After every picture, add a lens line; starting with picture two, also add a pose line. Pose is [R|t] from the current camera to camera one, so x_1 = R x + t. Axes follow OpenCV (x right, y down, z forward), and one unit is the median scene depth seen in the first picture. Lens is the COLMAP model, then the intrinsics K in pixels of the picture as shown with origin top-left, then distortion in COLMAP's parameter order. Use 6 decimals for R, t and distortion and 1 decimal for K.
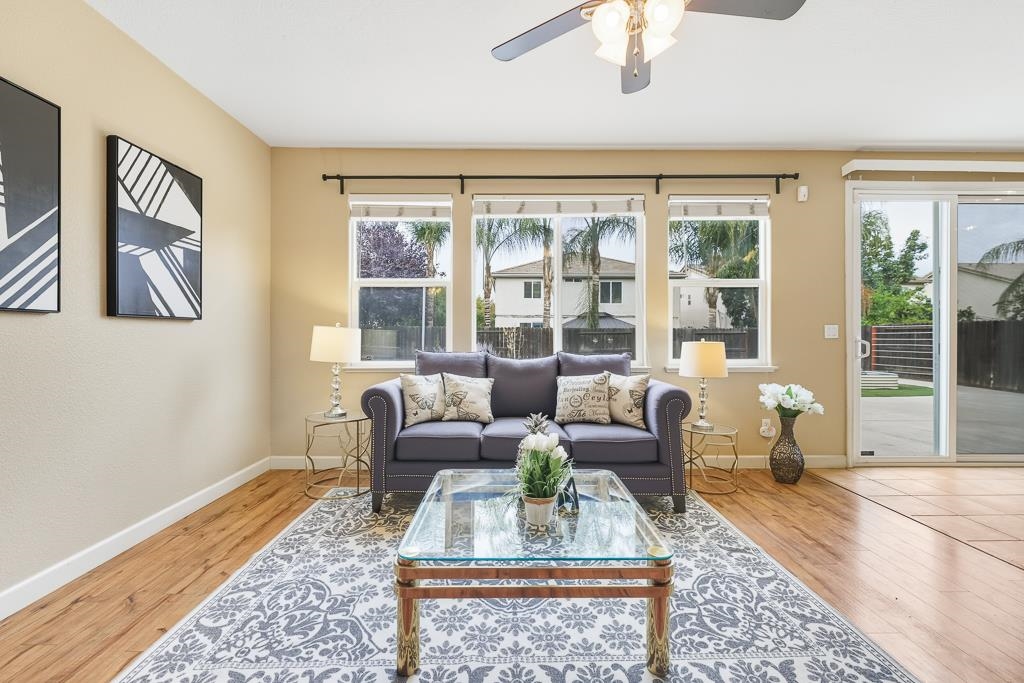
lens RADIAL K [[431.2, 0, 510.9], [0, 431.2, 336.8], [0, 0, 1]] dist [0.002689, 0.000196]
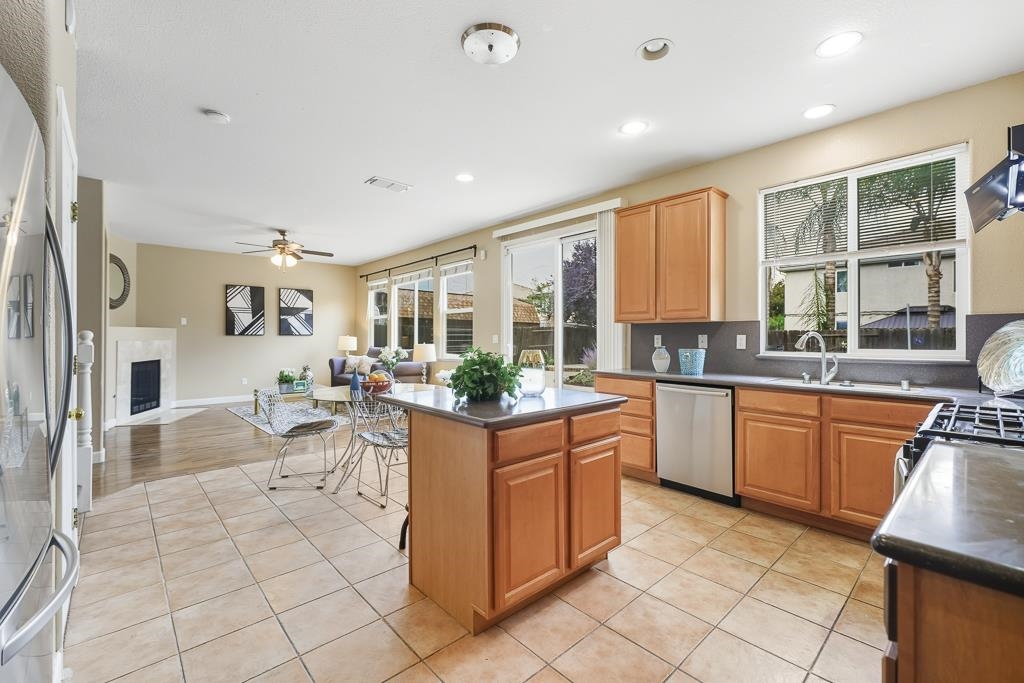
lens RADIAL K [[431.2, 0, 511.6], [0, 431.2, 340.8], [0, 0, 1]] dist [0.002689, 0.000196]
pose [[0.672917, 0.001224, -0.739717, 2.642574], [-0.002611, 0.999996, -0.000720, -0.000188], [0.739714, 0.002416, 0.672917, -0.044512]]
